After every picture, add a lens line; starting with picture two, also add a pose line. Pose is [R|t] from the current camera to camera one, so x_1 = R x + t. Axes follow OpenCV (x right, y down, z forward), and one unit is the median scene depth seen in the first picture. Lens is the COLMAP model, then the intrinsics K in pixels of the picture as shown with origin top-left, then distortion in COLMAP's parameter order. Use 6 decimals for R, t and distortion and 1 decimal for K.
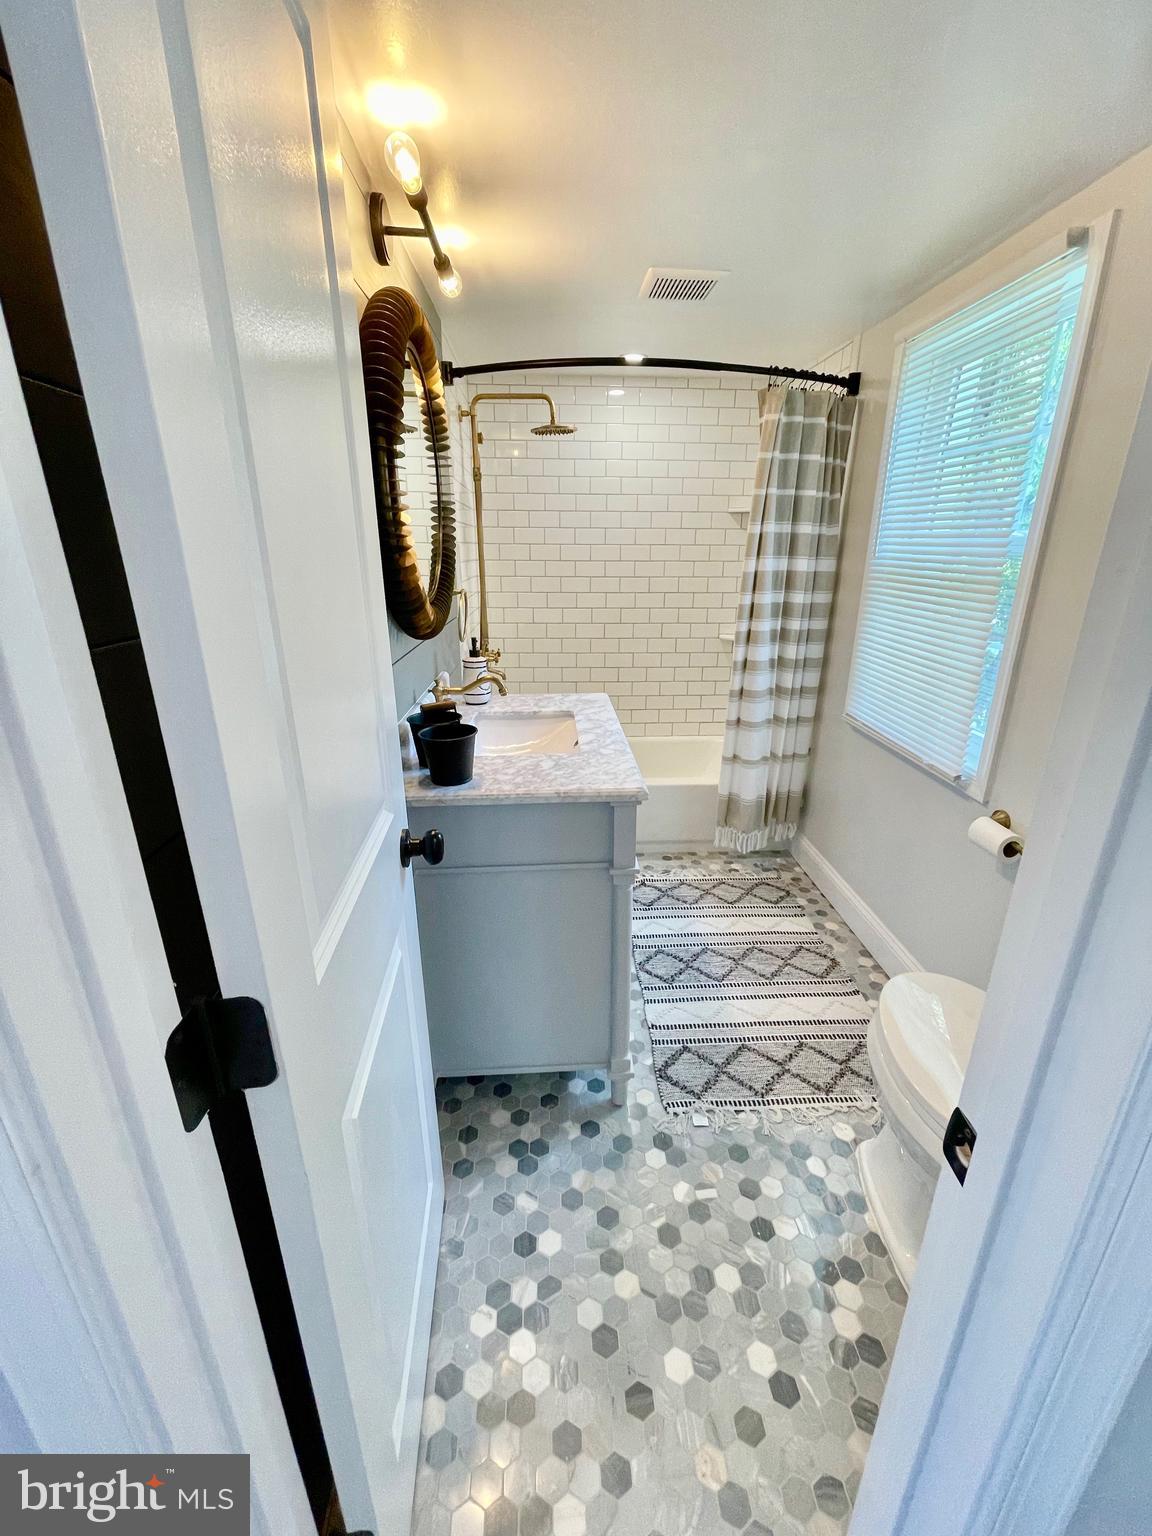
lens RADIAL K [[623.2, 0, 576.5], [0, 623.2, 760.9], [0, 0, 1]] dist [-0.001291, 0.000618]
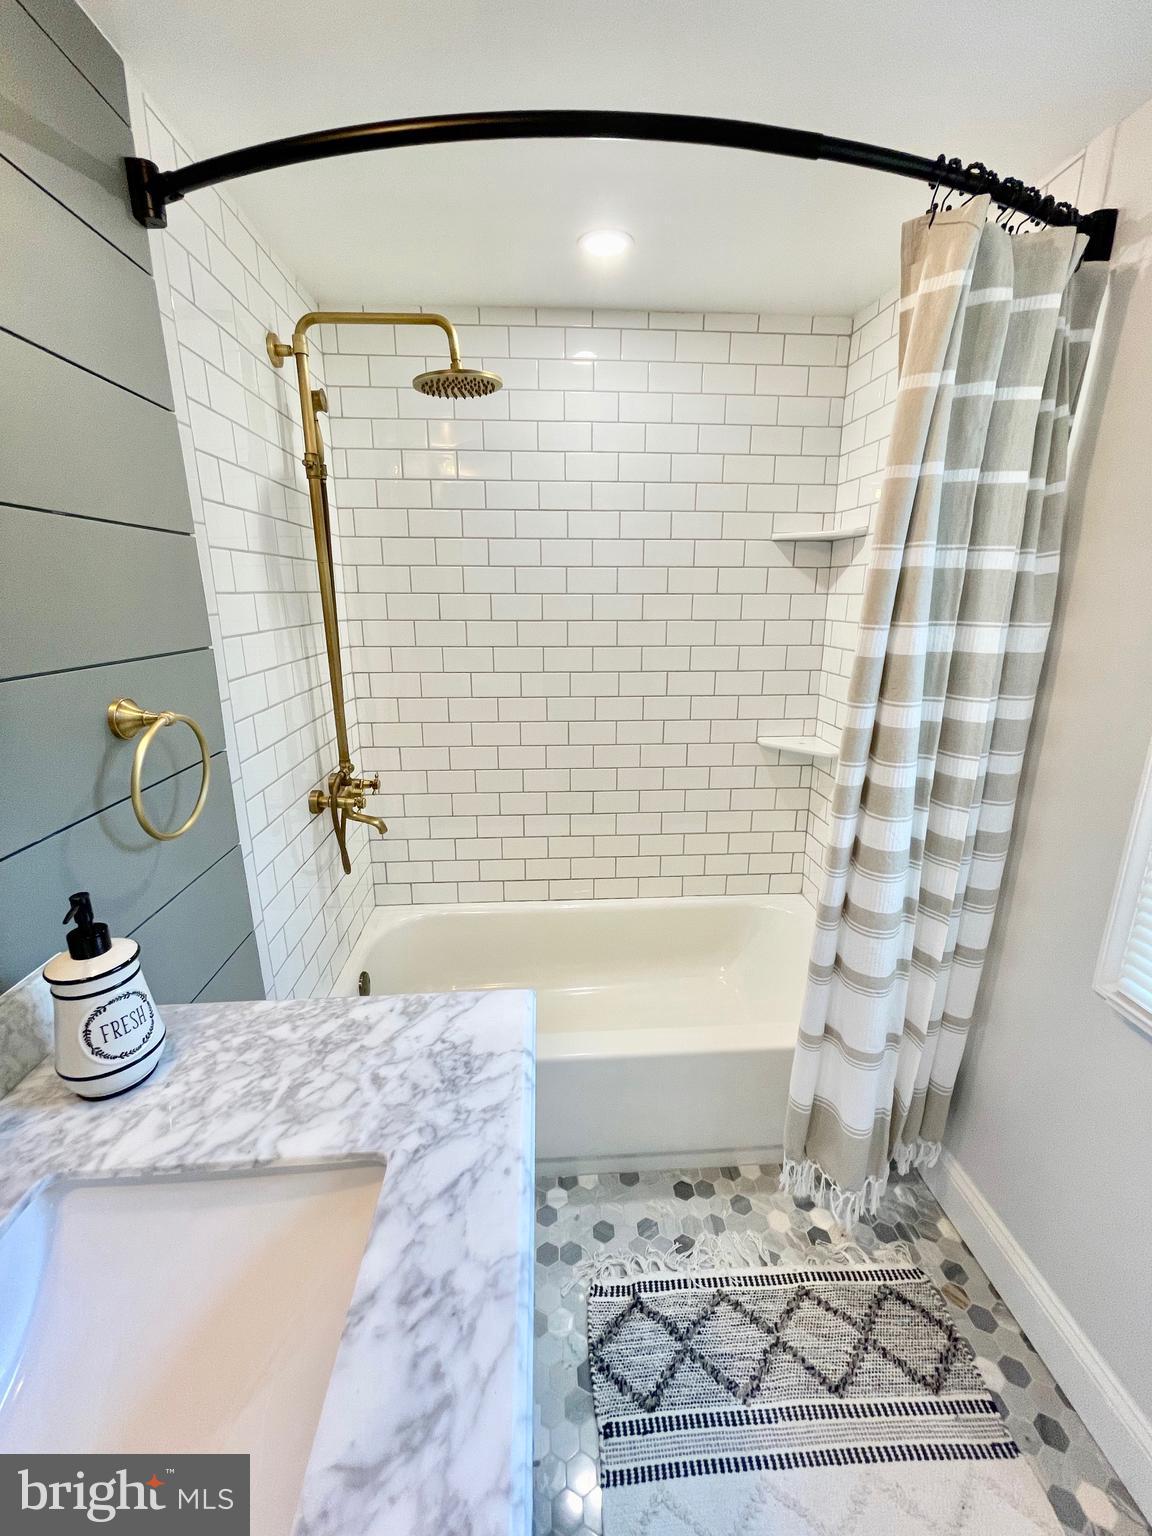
lens RADIAL K [[622.4, 0, 575.8], [0, 622.4, 757.6], [0, 0, 1]] dist [-0.008536, 0.000122]
pose [[0.999948, -0.004764, 0.009057, 0.062661], [0.005409, 0.997349, -0.072565, -0.192164], [-0.008688, 0.072611, 0.997323, 0.544912]]
